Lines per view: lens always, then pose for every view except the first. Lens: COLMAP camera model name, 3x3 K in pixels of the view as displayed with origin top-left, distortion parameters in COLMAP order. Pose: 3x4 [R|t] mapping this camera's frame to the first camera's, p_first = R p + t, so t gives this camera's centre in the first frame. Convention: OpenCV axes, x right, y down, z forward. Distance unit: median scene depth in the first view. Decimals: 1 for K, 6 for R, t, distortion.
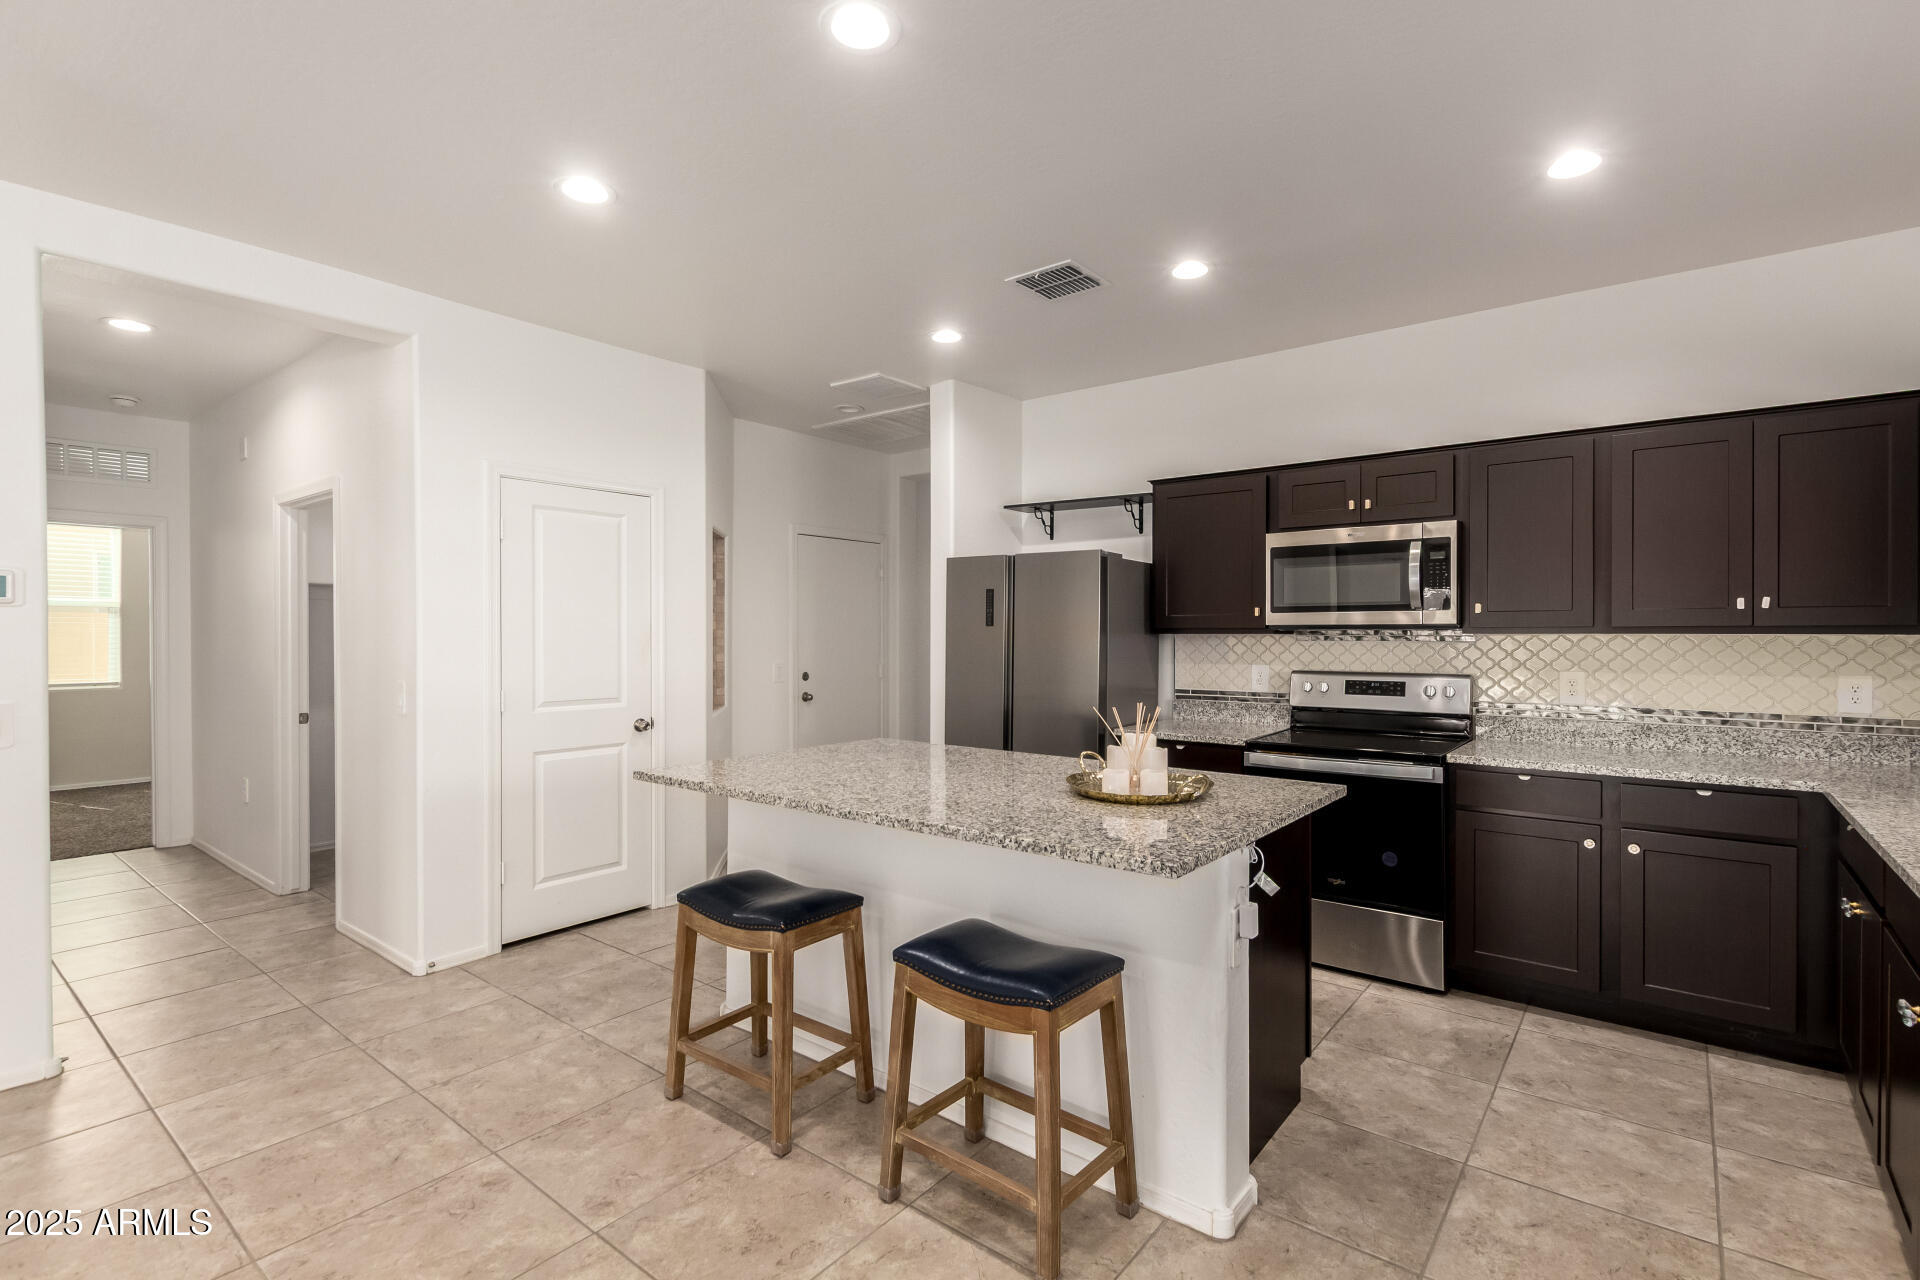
lens RADIAL K [[896.8, 0, 972.8], [0, 896.8, 636.6], [0, 0, 1]] dist [0.012905, -0.004173]
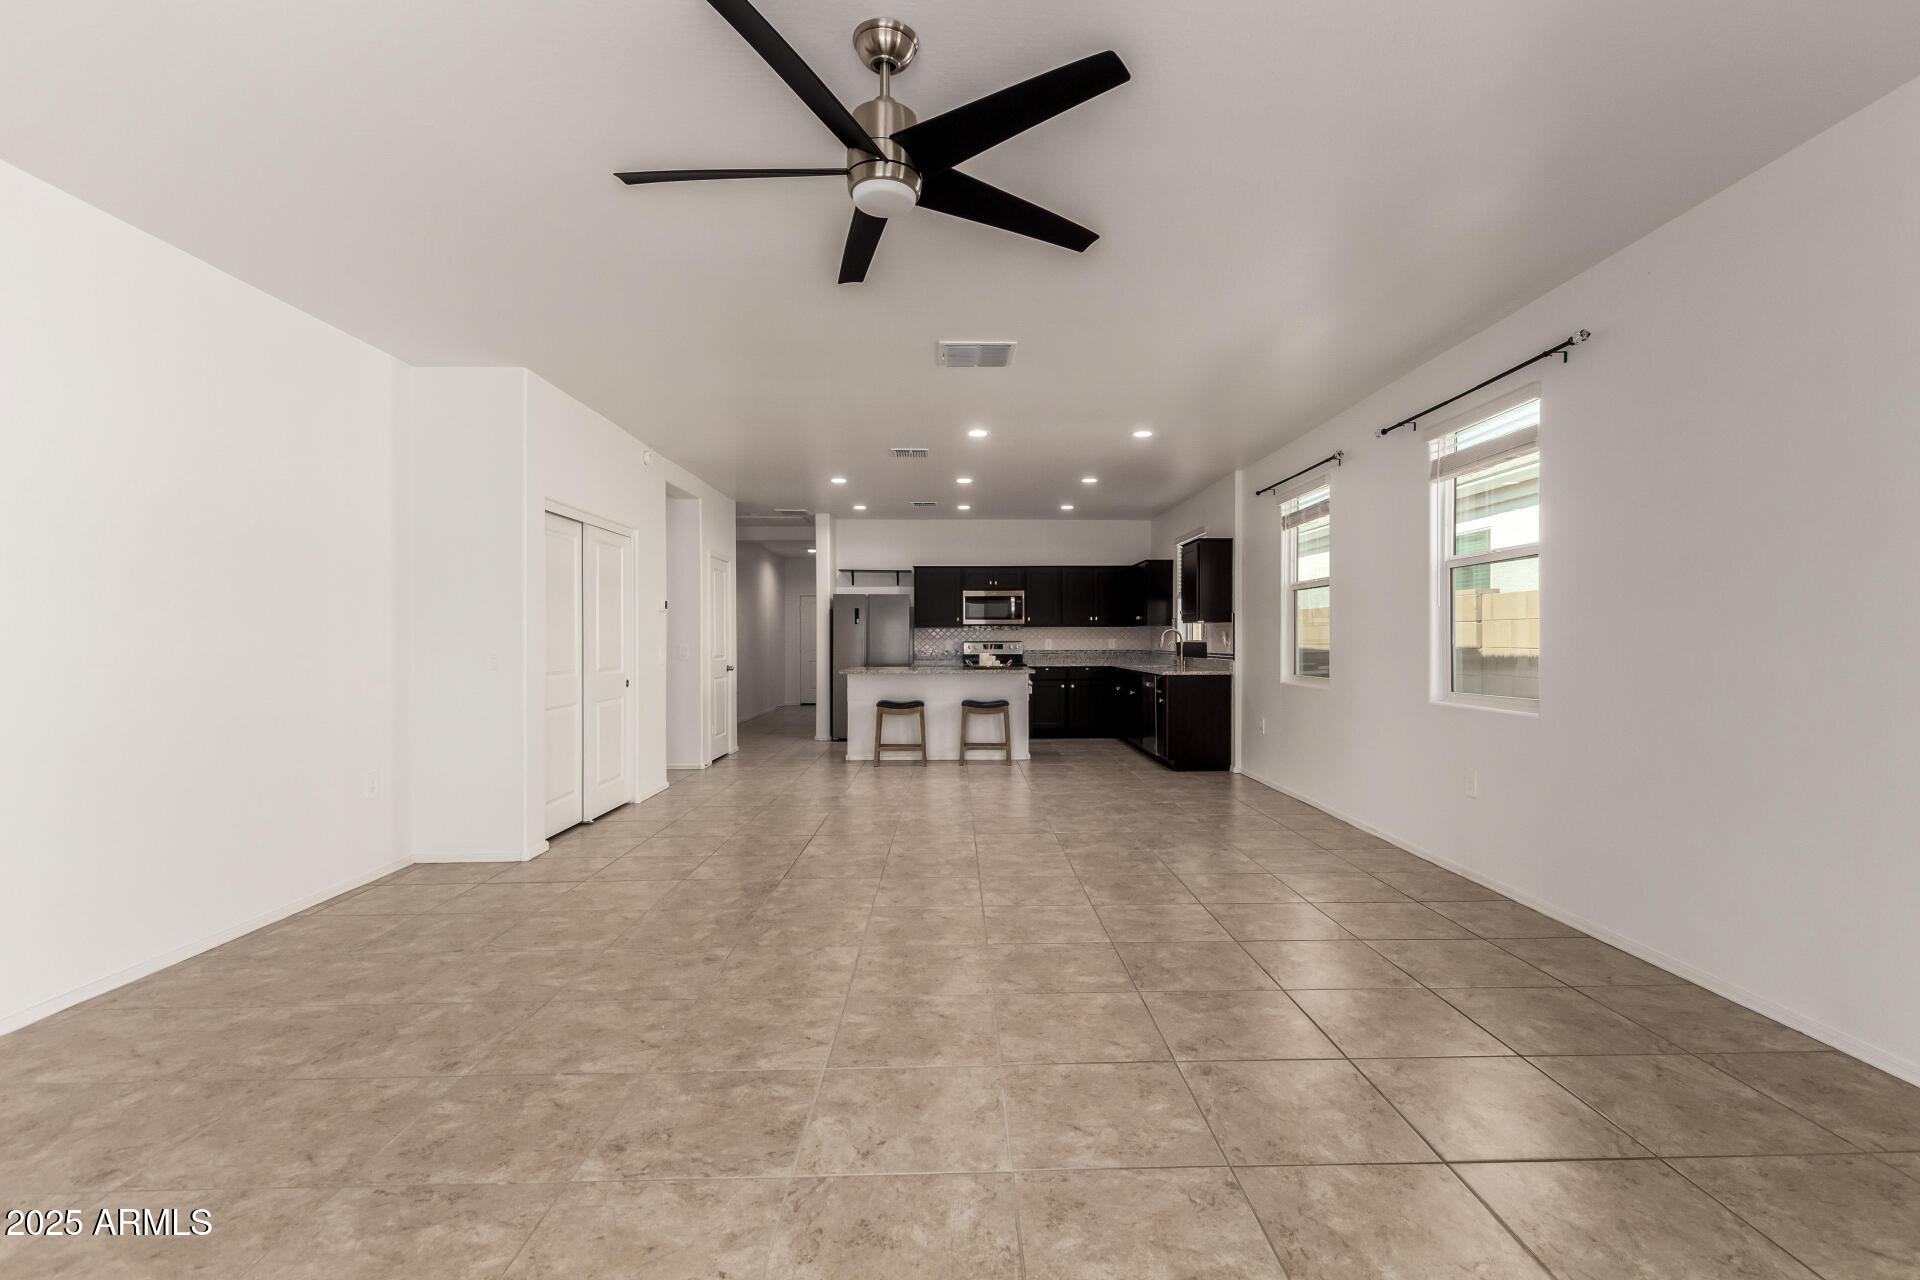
lens RADIAL K [[896.8, 0, 967.5], [0, 896.8, 639.8], [0, 0, 1]] dist [0.012905, -0.004173]
pose [[0.772051, -0.003976, 0.635549, -1.476855], [0.007324, 0.999970, -0.002641, 0.043922], [-0.635519, 0.006694, 0.772056, -1.185591]]
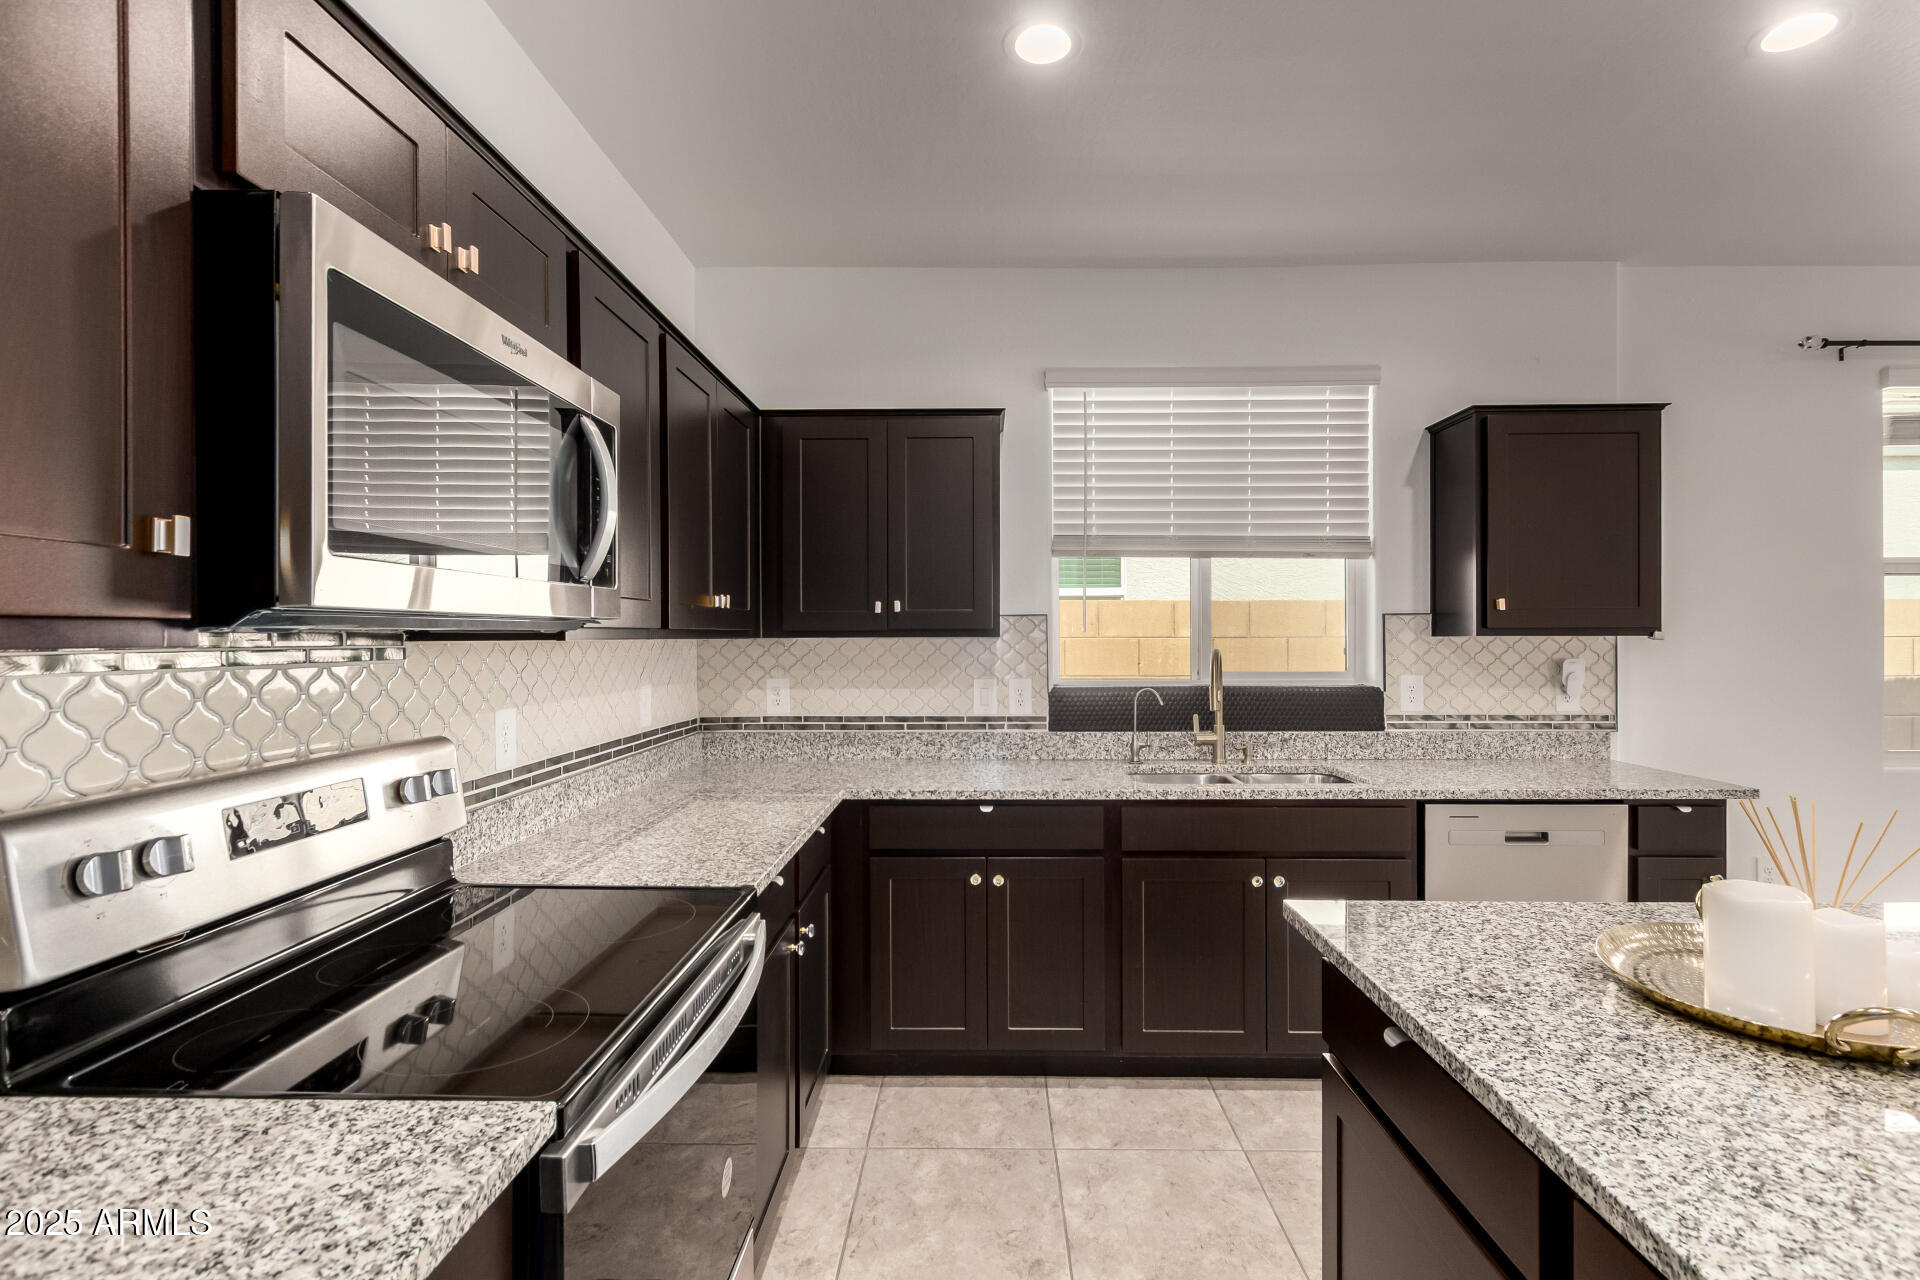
lens RADIAL K [[896.8, 0, 970.5], [0, 896.8, 631.3], [0, 0, 1]] dist [0.012905, -0.004173]
pose [[-0.608646, 0.003706, 0.793433, 0.053890], [0.006544, 0.999979, 0.000349, -0.006110], [-0.793415, 0.005405, -0.608657, 1.049462]]
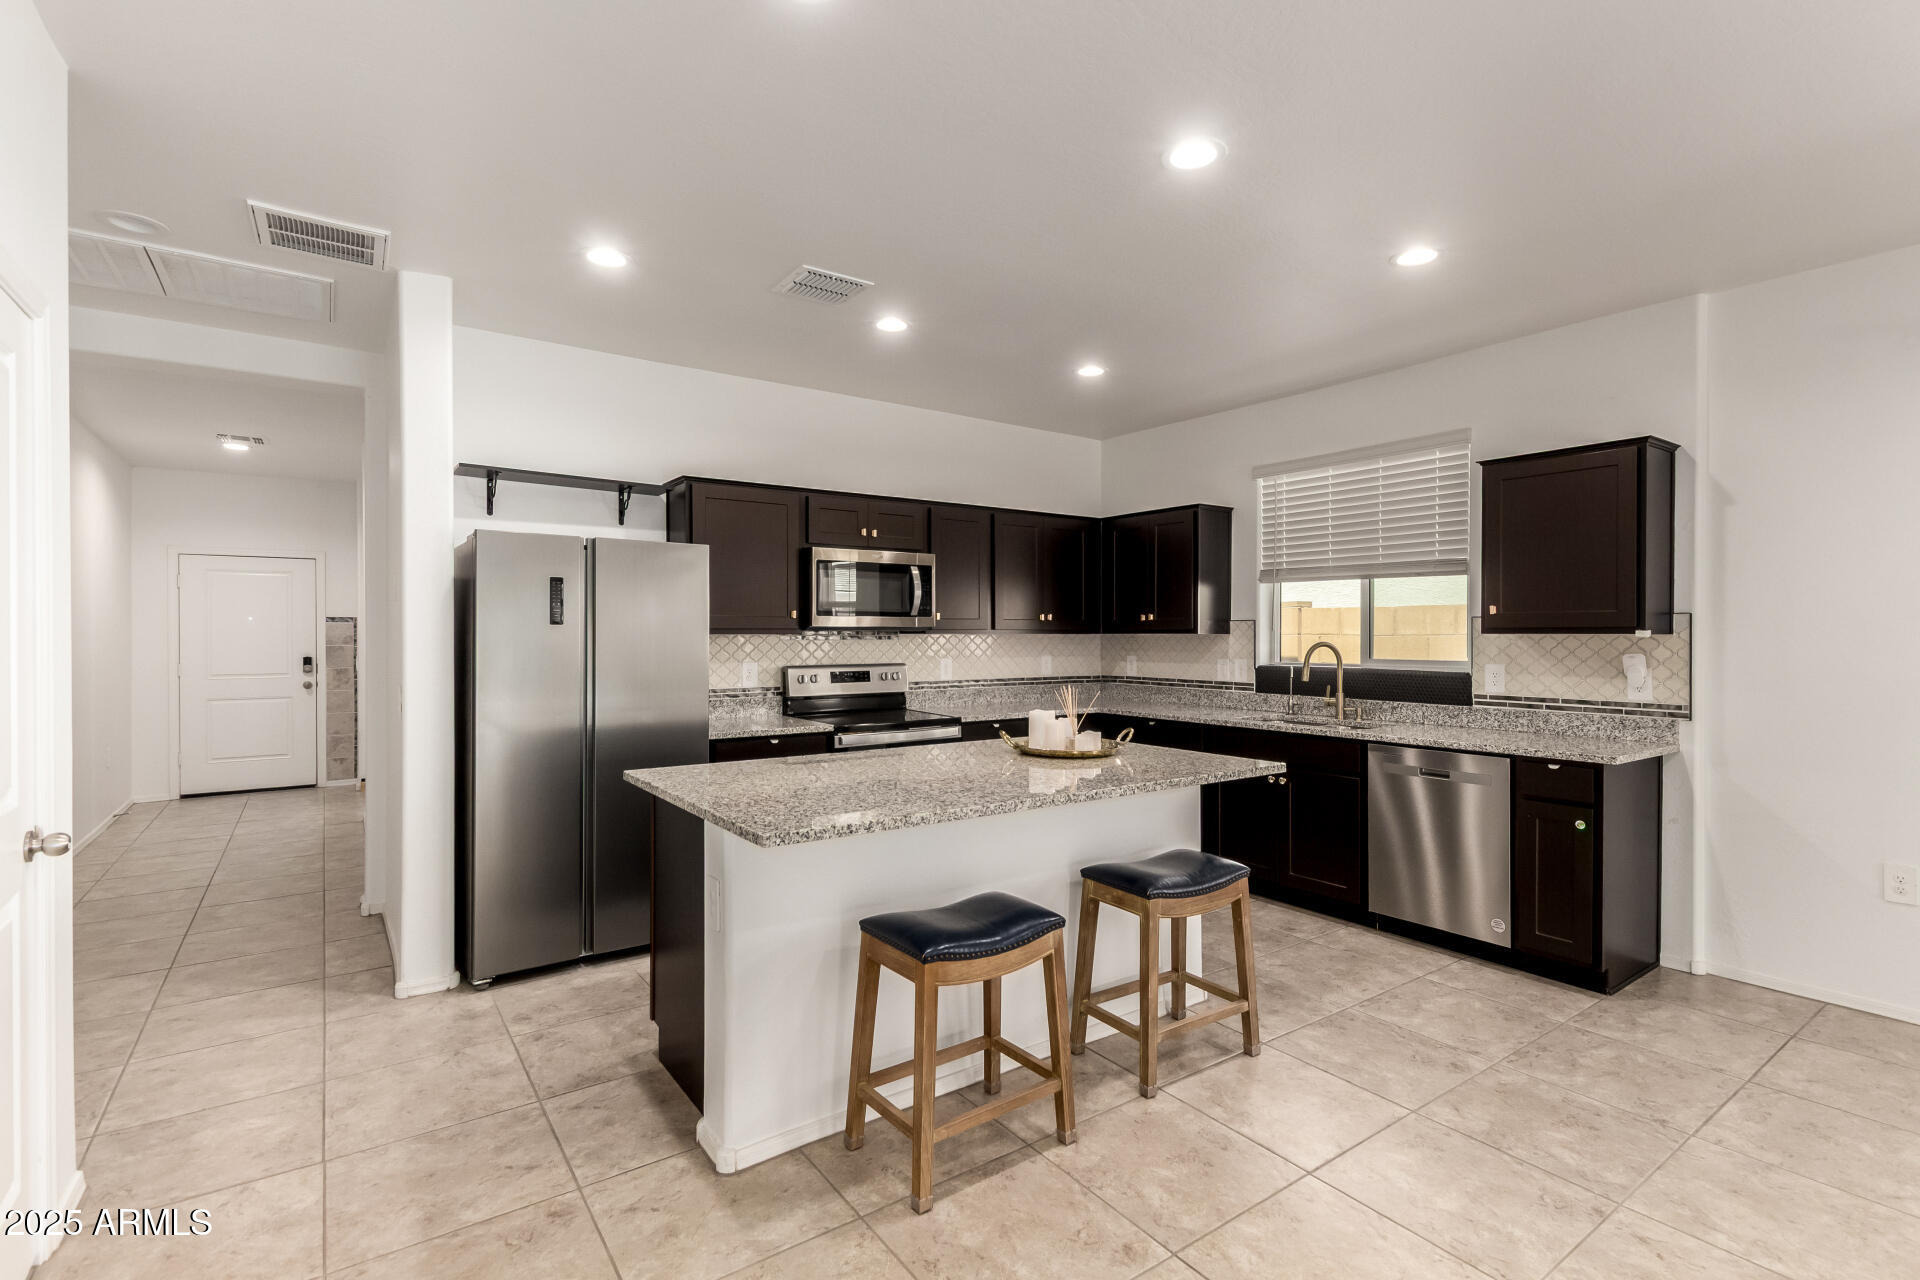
lens RADIAL K [[896.8, 0, 986.9], [0, 896.8, 628.2], [0, 0, 1]] dist [0.012905, -0.004173]
pose [[0.266765, 0.006070, 0.963743, -0.751292], [0.005519, 0.999954, -0.007826, -0.000269], [-0.963746, 0.007407, 0.266719, 0.498478]]
